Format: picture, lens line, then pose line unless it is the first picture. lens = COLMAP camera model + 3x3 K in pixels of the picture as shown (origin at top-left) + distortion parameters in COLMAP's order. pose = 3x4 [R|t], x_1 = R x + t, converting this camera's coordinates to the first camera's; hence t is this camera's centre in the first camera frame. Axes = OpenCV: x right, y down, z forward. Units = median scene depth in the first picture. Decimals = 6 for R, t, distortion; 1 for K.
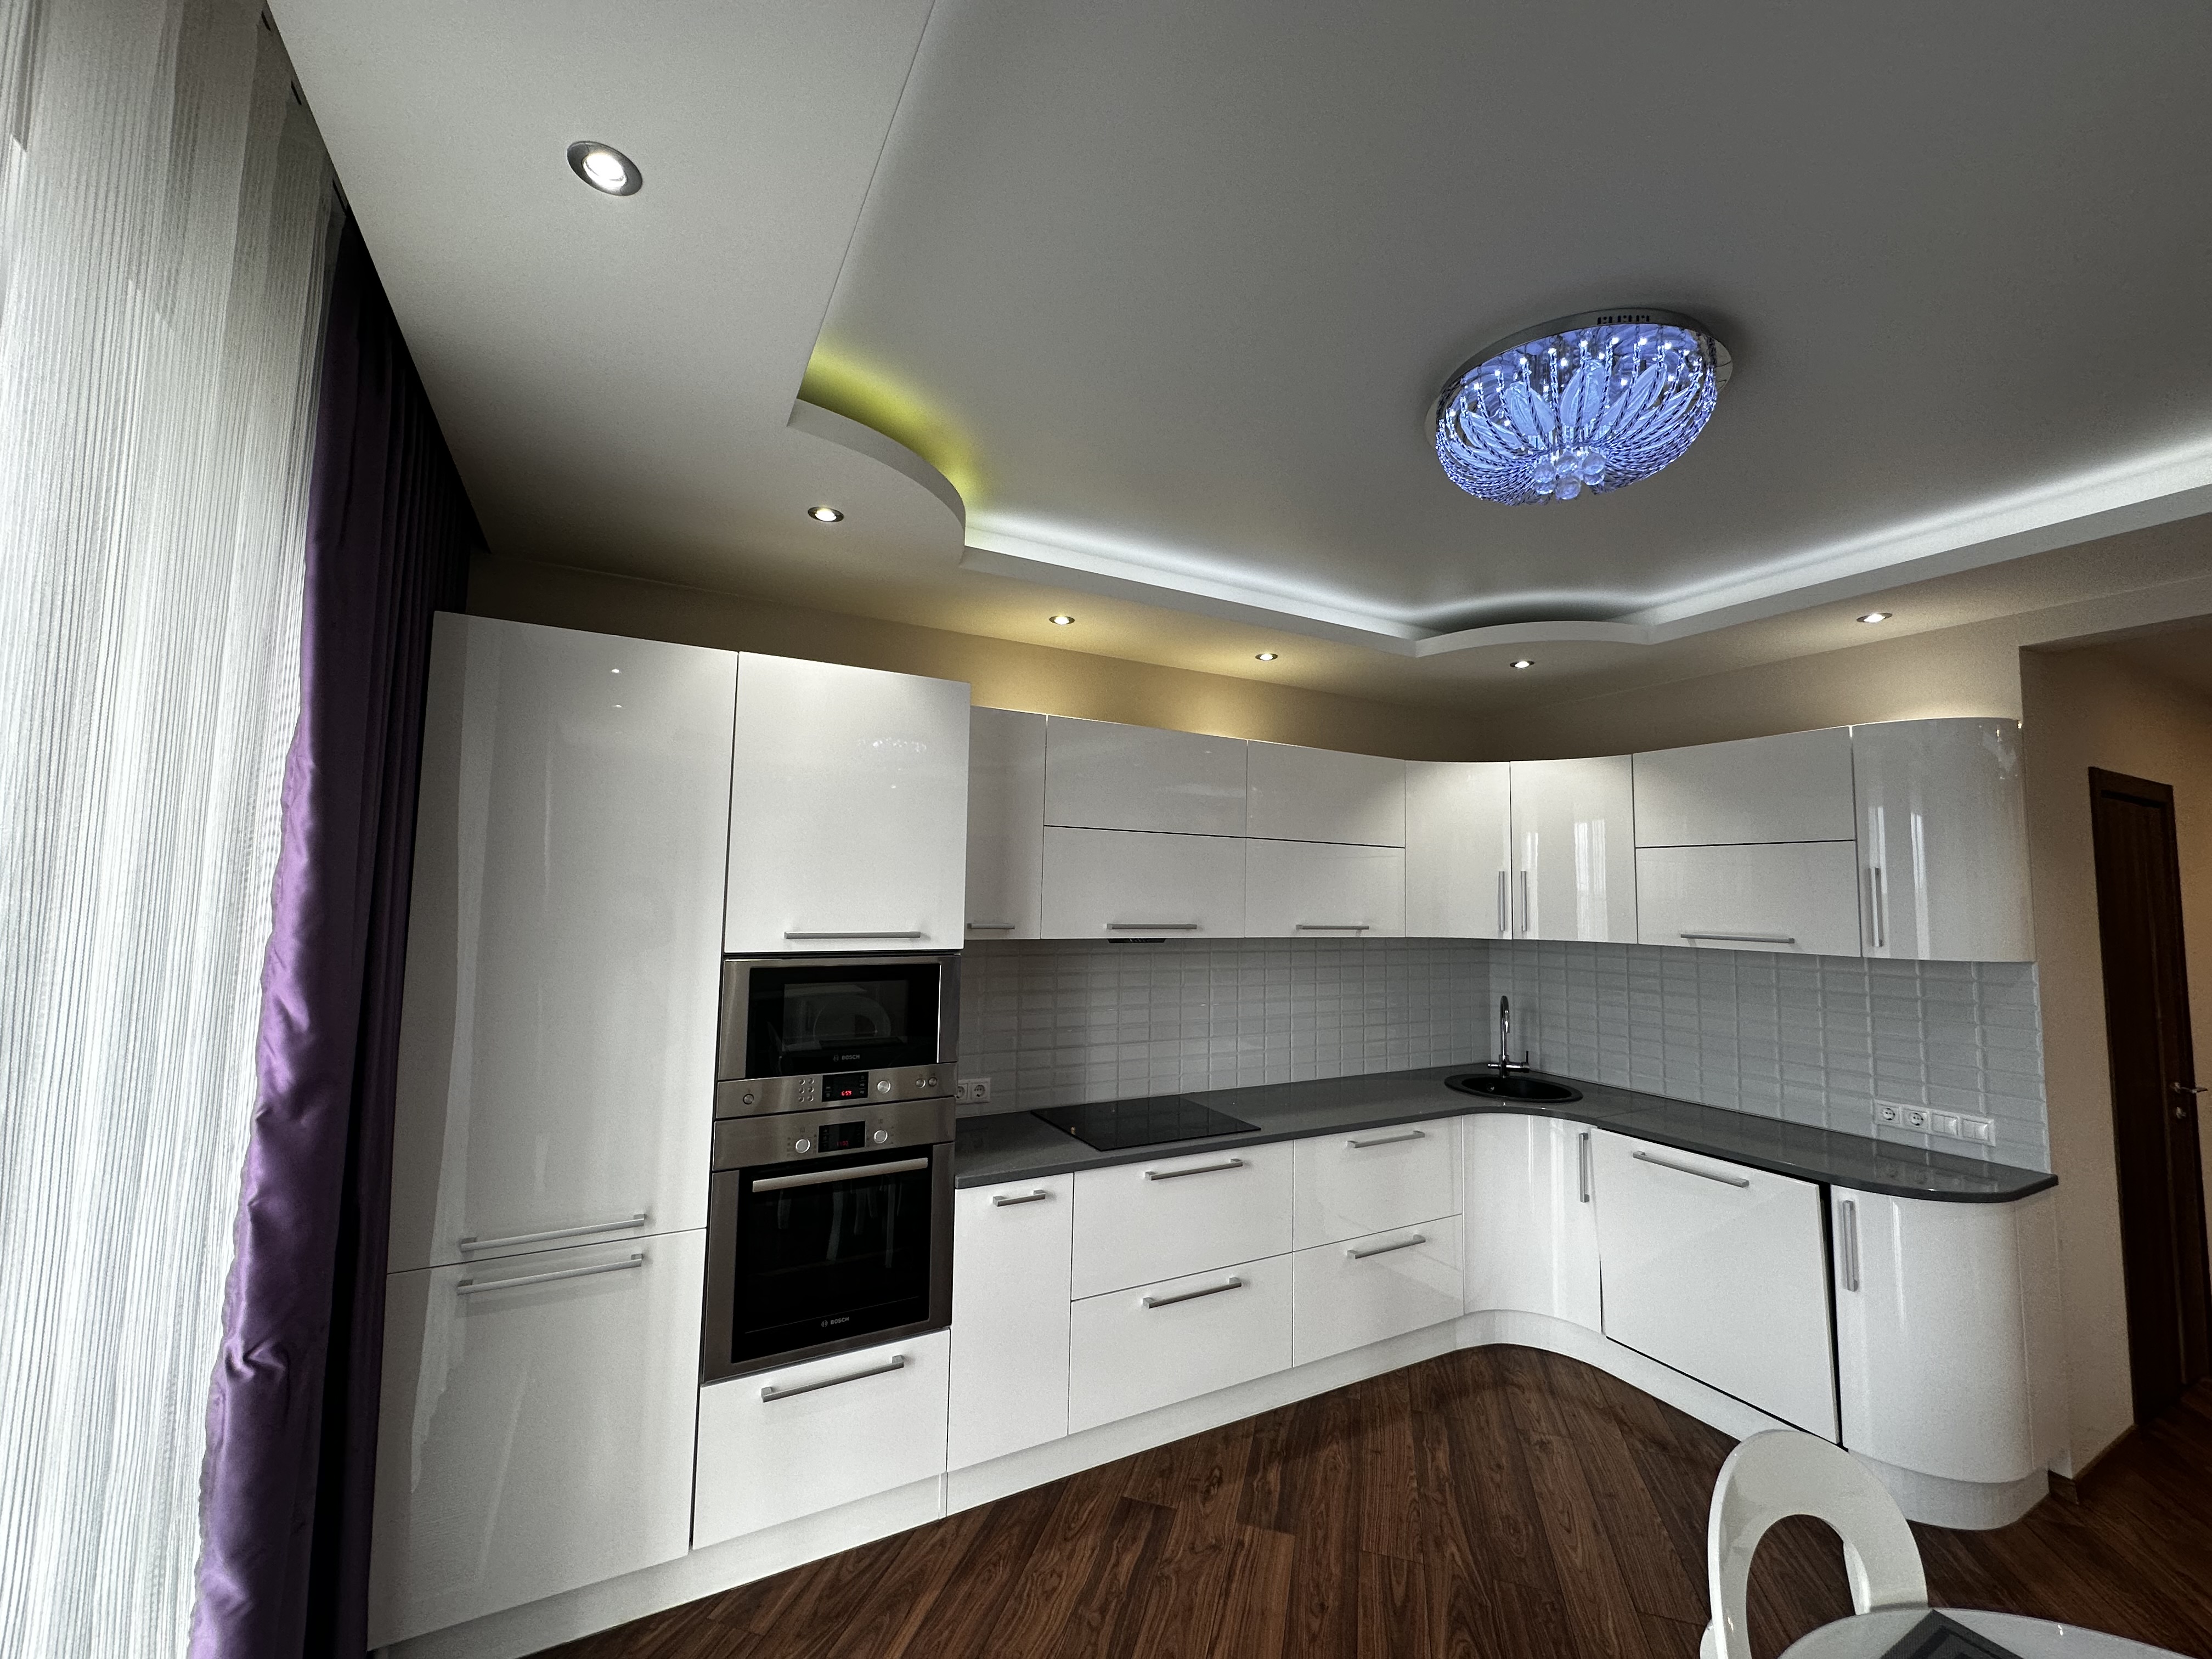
lens RADIAL K [[885.0, 0, 1101.5], [0, 885.0, 825.0], [0, 0, 1]] dist [-0.002558, 0.000278]
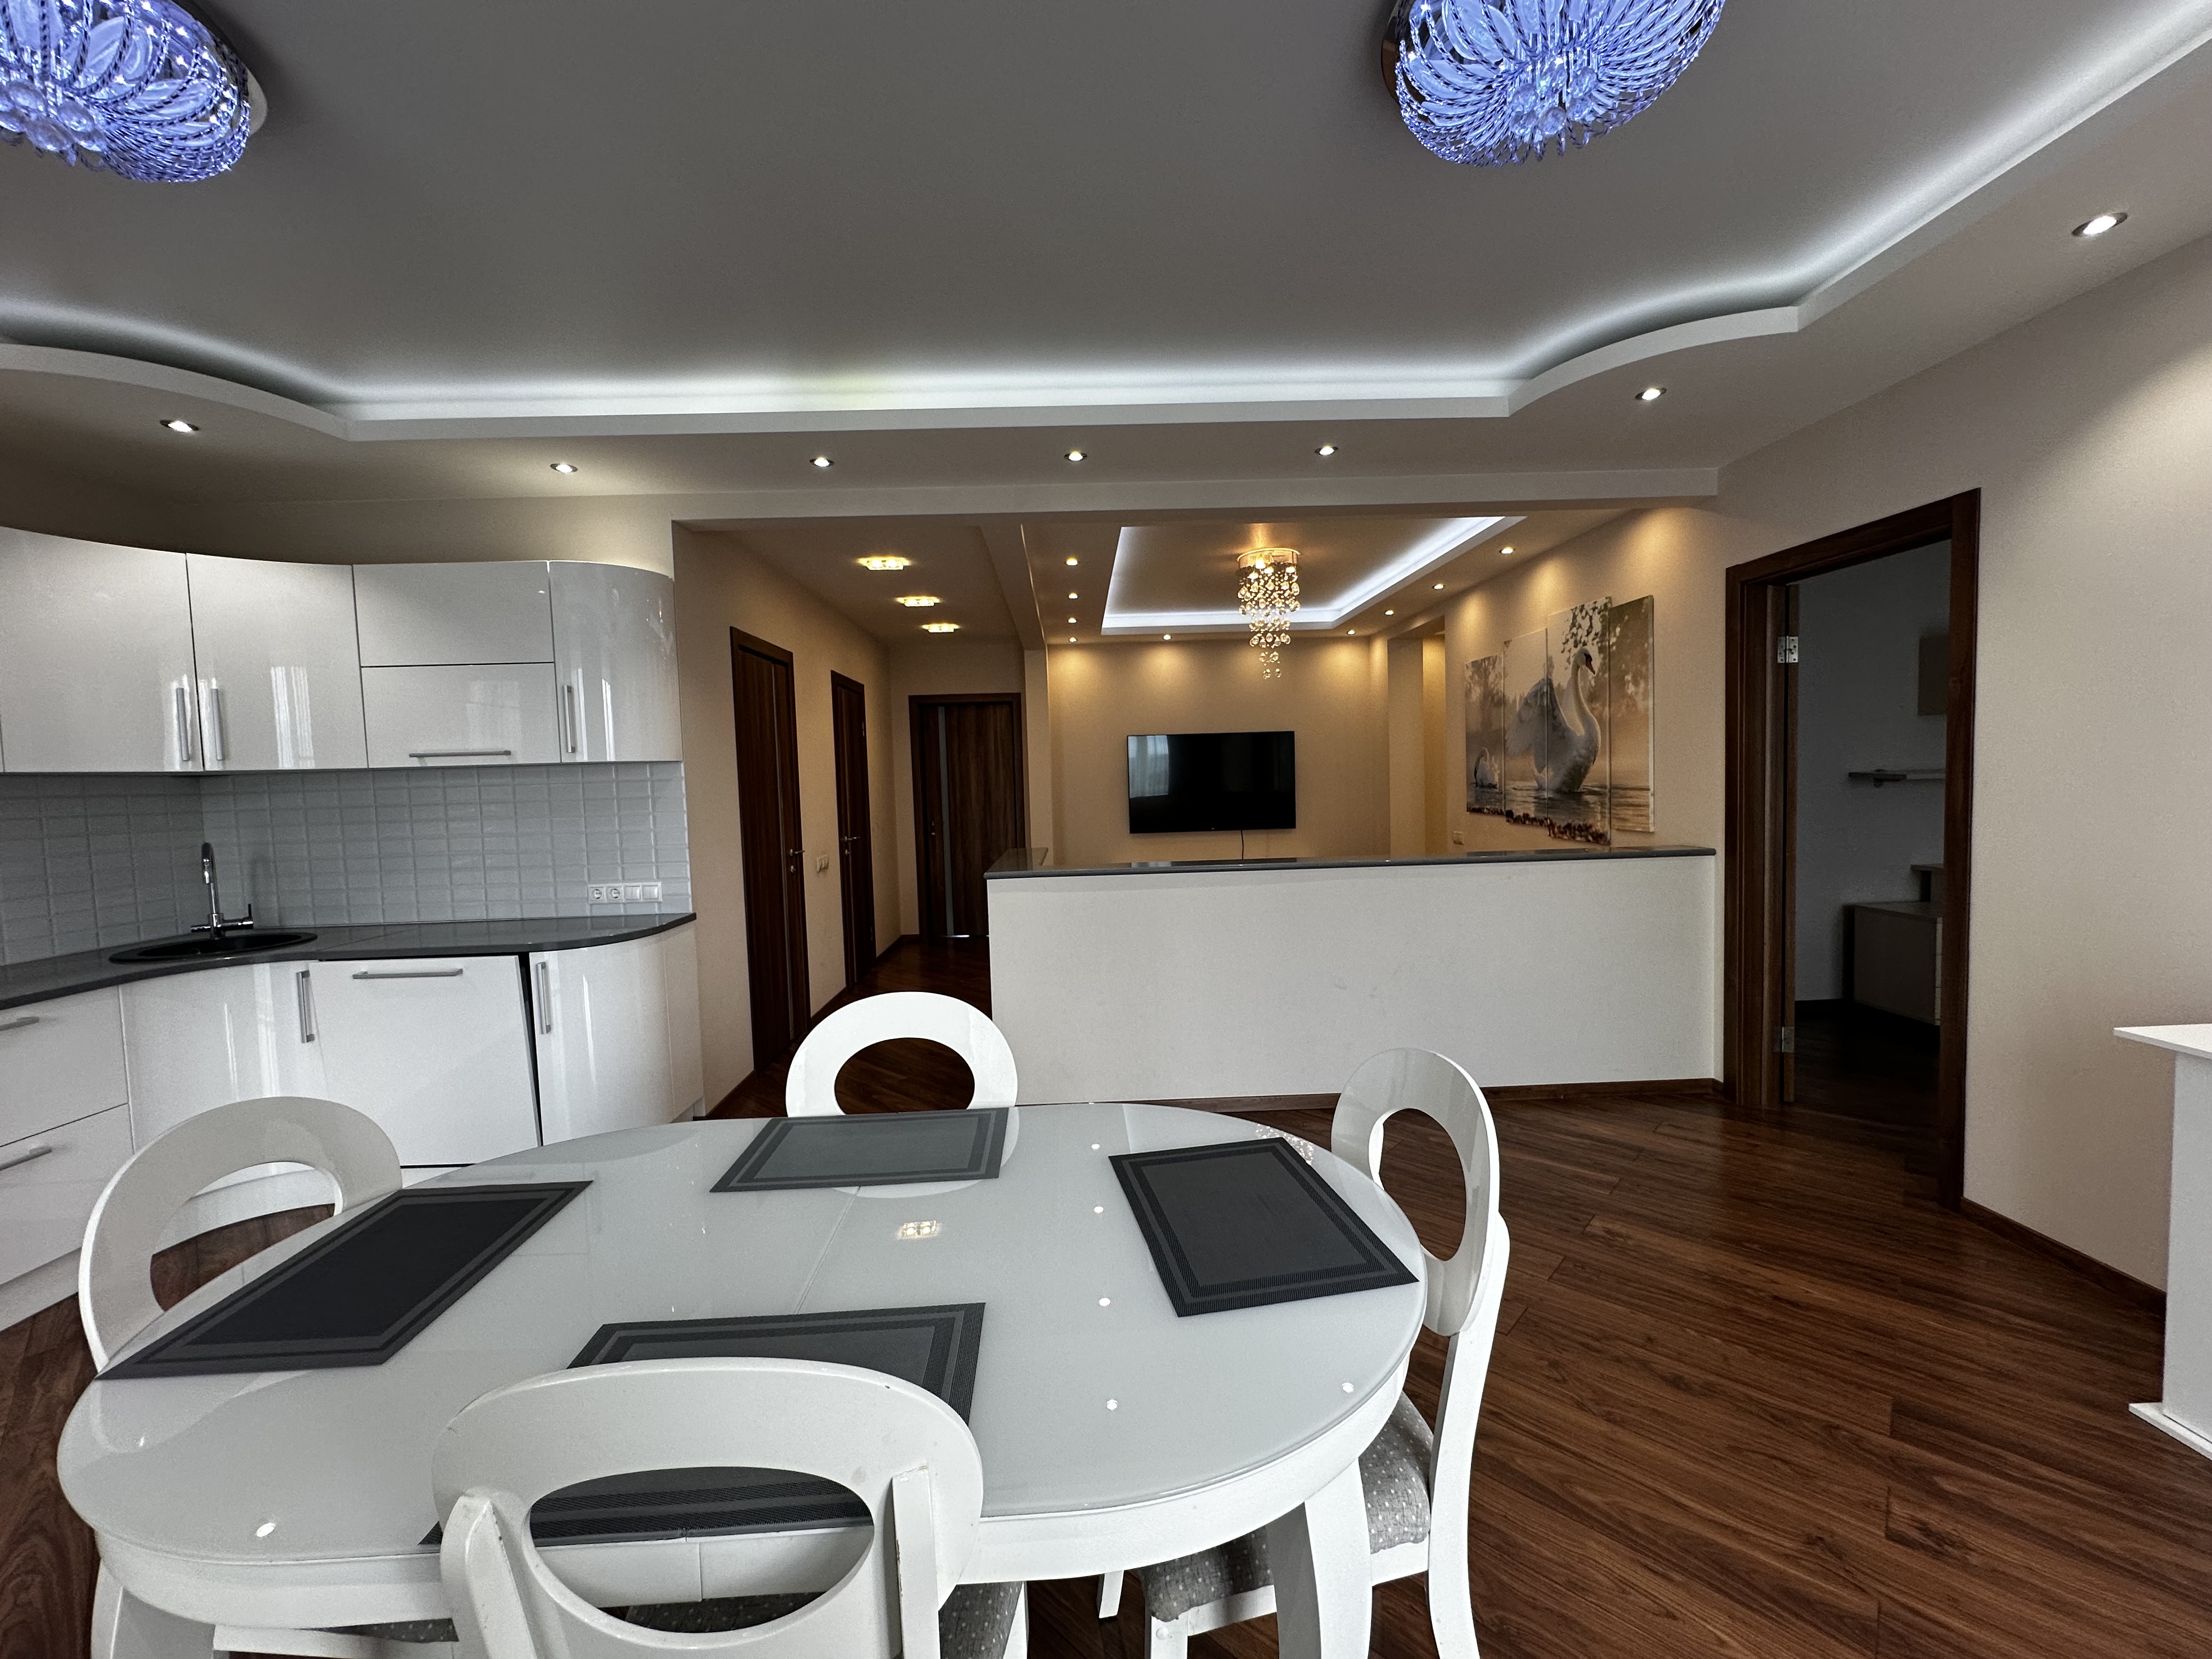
lens RADIAL K [[885.0, 0, 1103.4], [0, 885.0, 825.6], [0, 0, 1]] dist [-0.002558, 0.000278]
pose [[0.447482, -0.081867, 0.890538, 0.125180], [-0.030749, 0.993804, 0.106811, 0.083071], [-0.893764, -0.075179, 0.442192, -0.168394]]
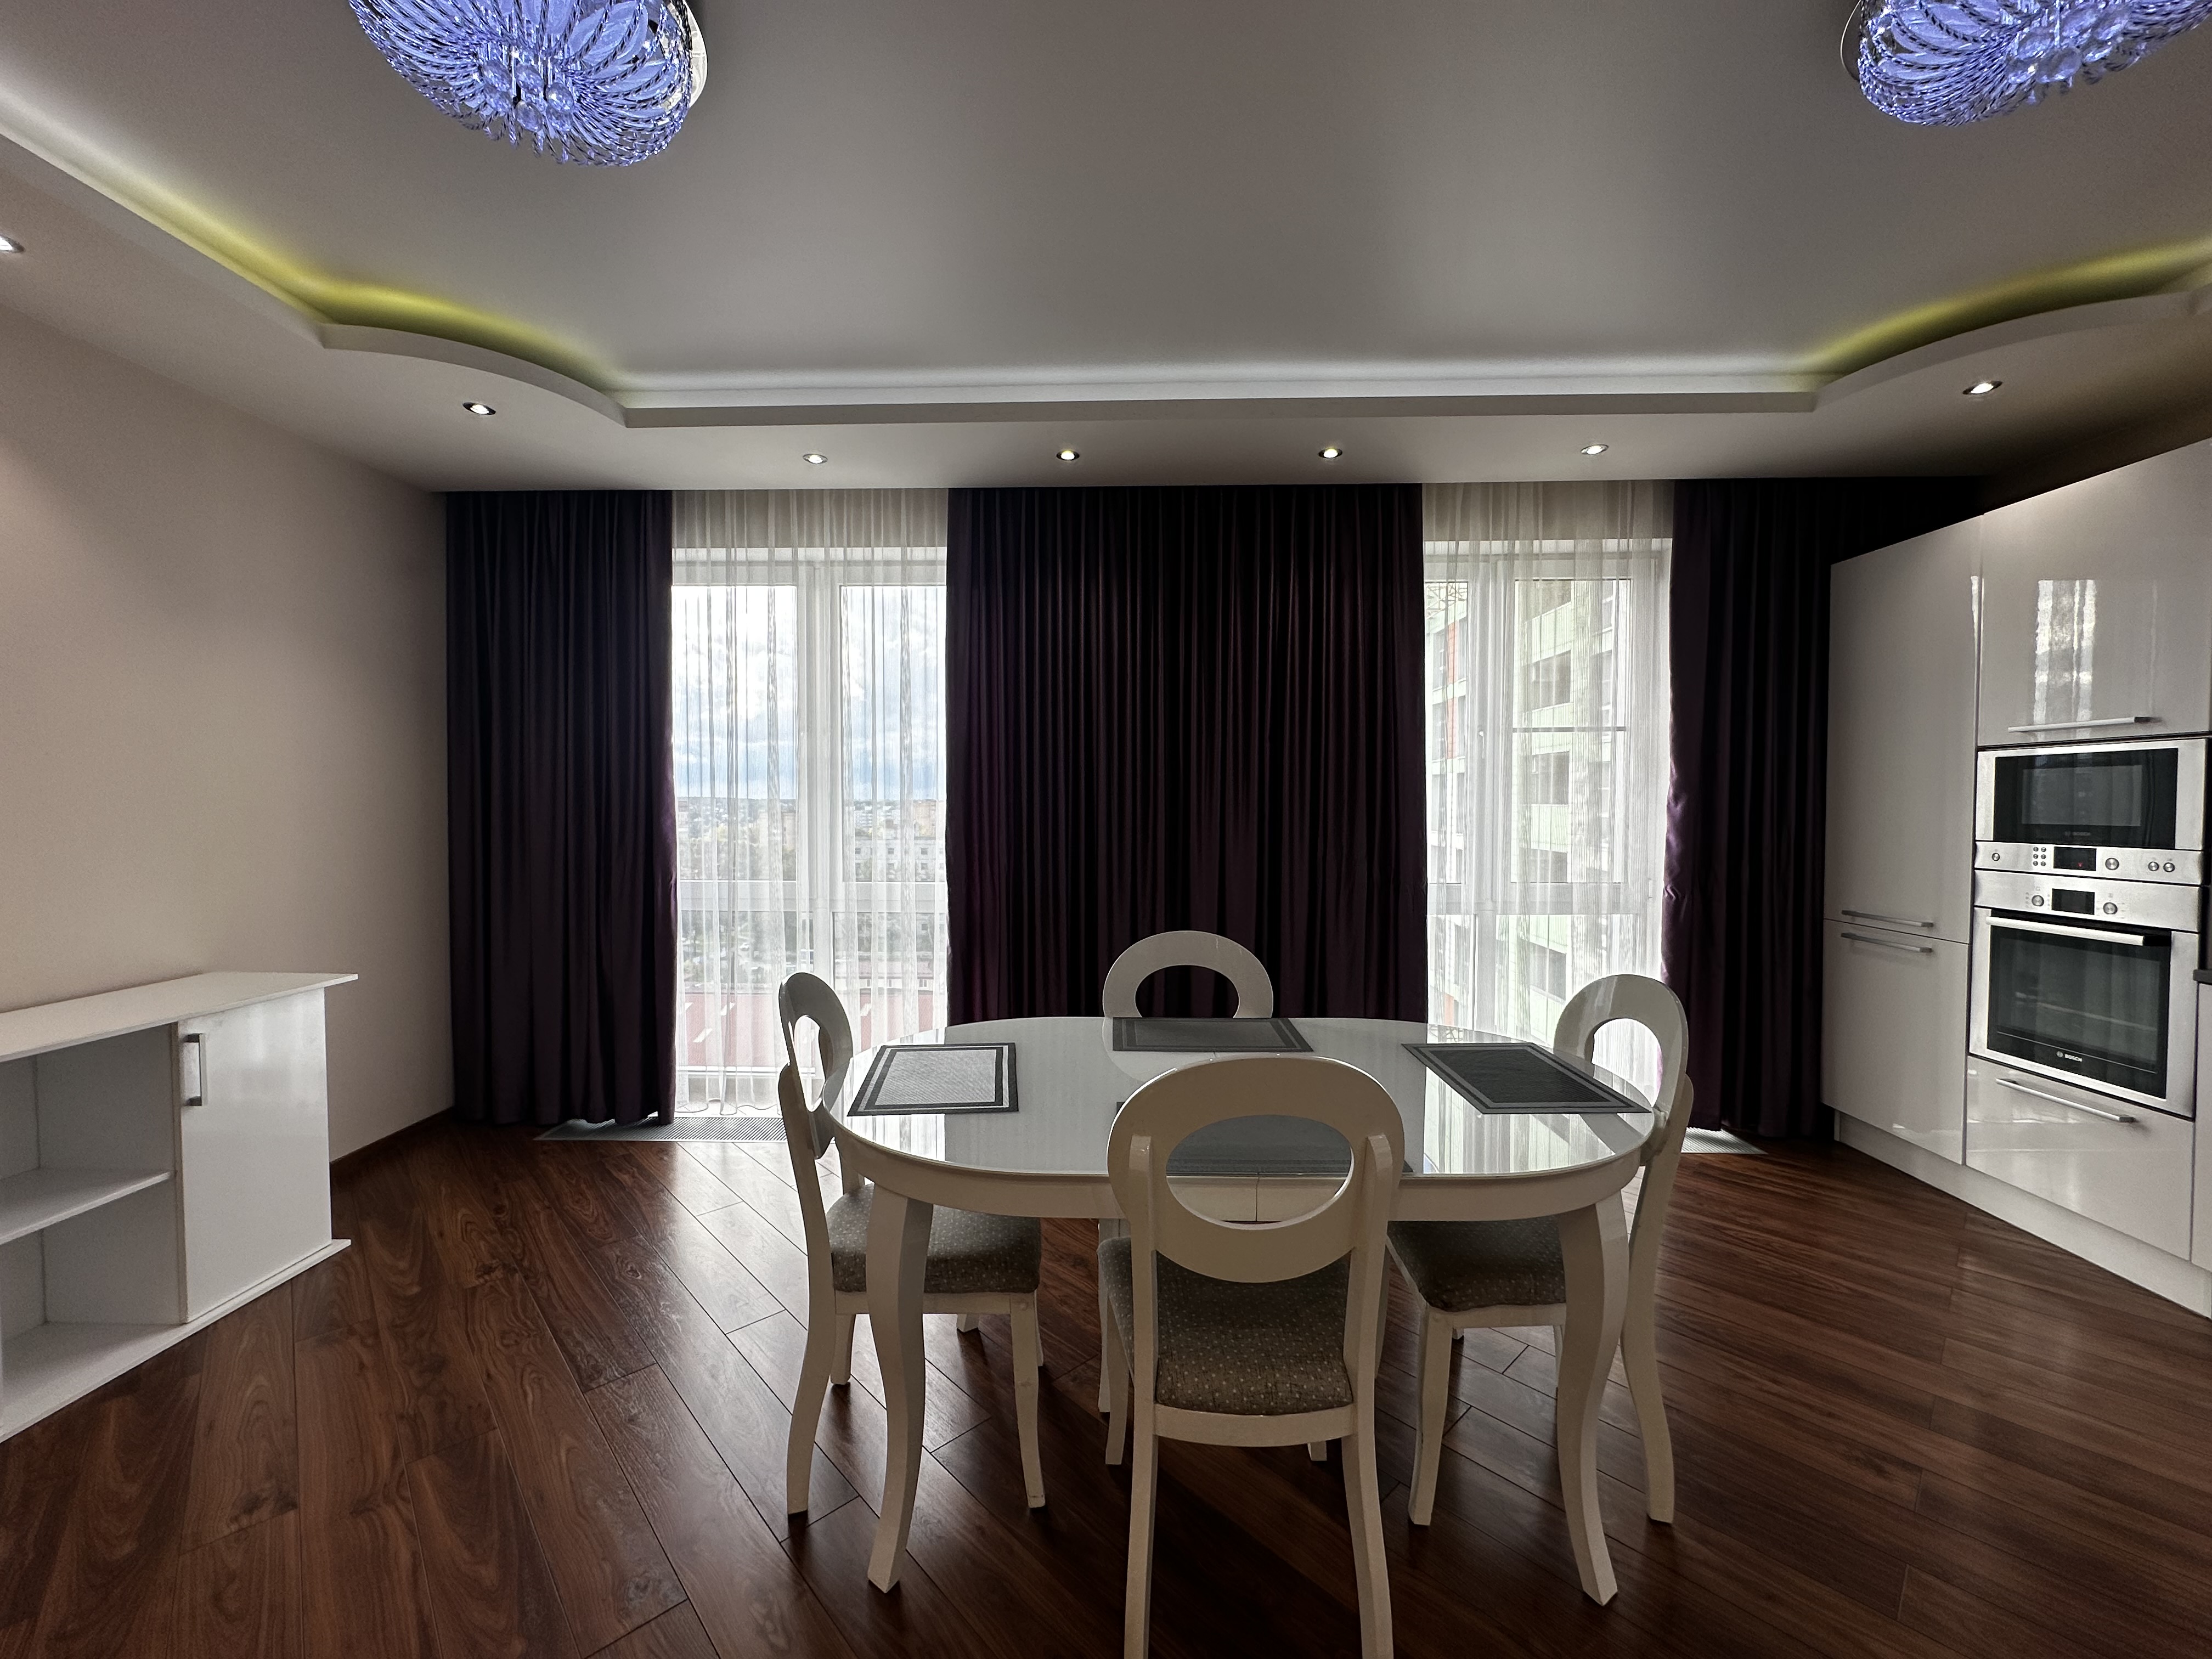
lens RADIAL K [[885.0, 0, 1102.9], [0, 885.0, 826.6], [0, 0, 1]] dist [-0.002558, 0.000278]
pose [[-0.504677, 0.008944, -0.863262, 1.057040], [0.059800, 0.997907, -0.024622, 0.166519], [0.861235, -0.064049, -0.504155, 0.401561]]
